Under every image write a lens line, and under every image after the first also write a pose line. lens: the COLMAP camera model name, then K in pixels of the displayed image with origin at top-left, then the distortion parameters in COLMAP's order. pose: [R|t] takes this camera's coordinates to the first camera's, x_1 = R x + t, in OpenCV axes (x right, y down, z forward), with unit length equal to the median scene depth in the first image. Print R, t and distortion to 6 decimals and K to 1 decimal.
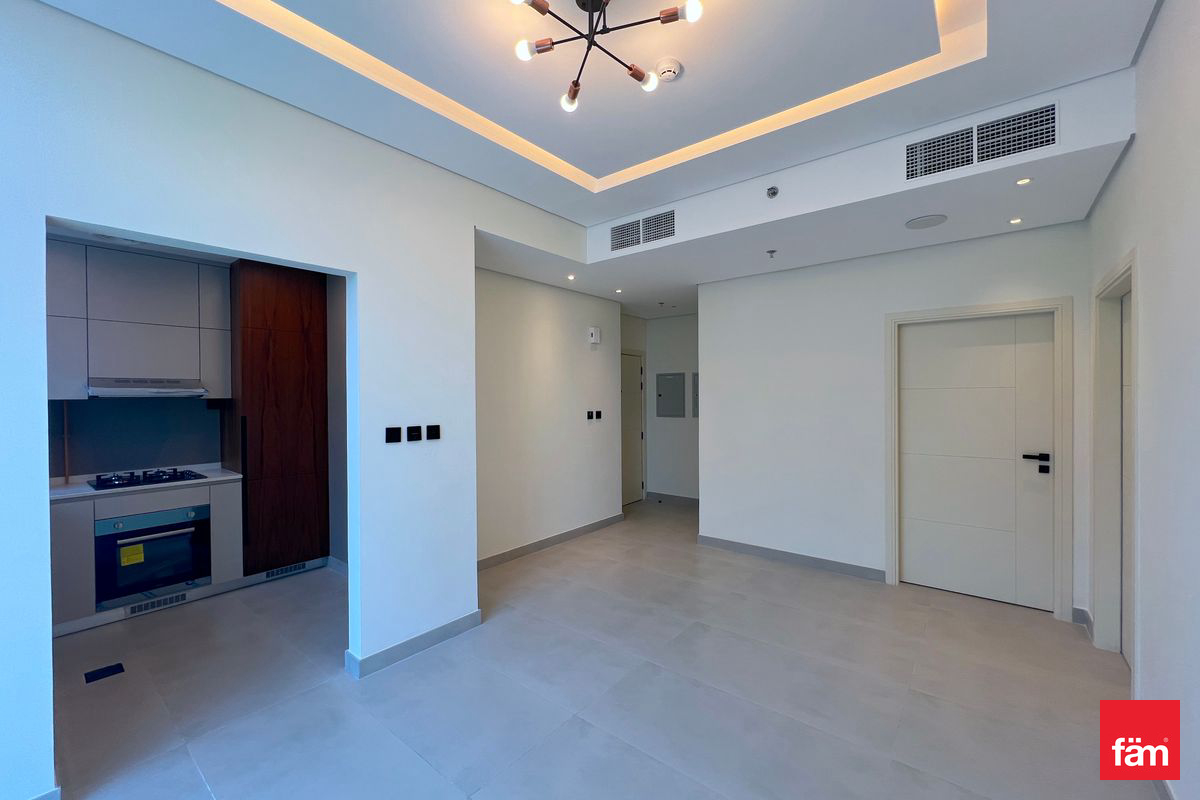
lens RADIAL K [[481.5, 0, 594.1], [0, 481.5, 399.3], [0, 0, 1]] dist [-0.000500, -0.000026]
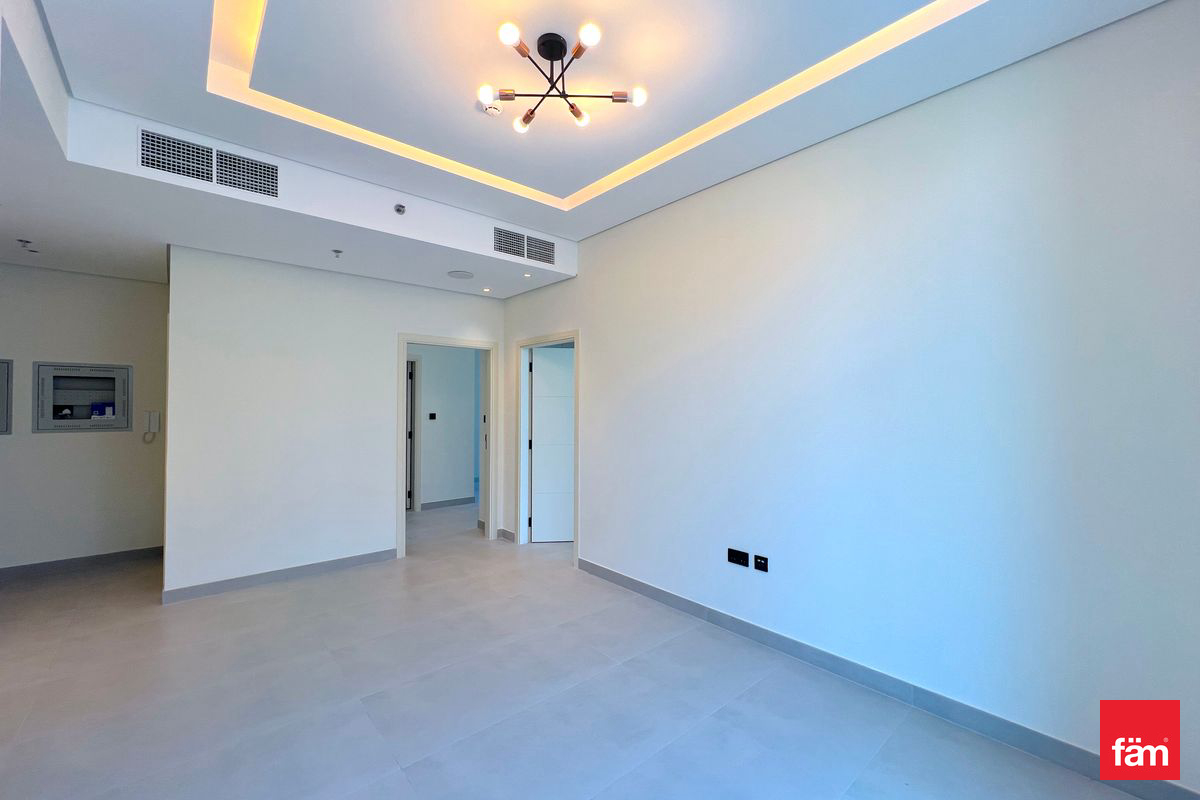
lens RADIAL K [[479.1, 0, 602.9], [0, 479.1, 395.6], [0, 0, 1]] dist [-0.001470, -0.000192]
pose [[0.161936, 0.031636, 0.986294, -0.920468], [0.012586, 0.999338, -0.034121, 0.052620], [-0.986721, 0.017939, 0.161430, 0.567833]]
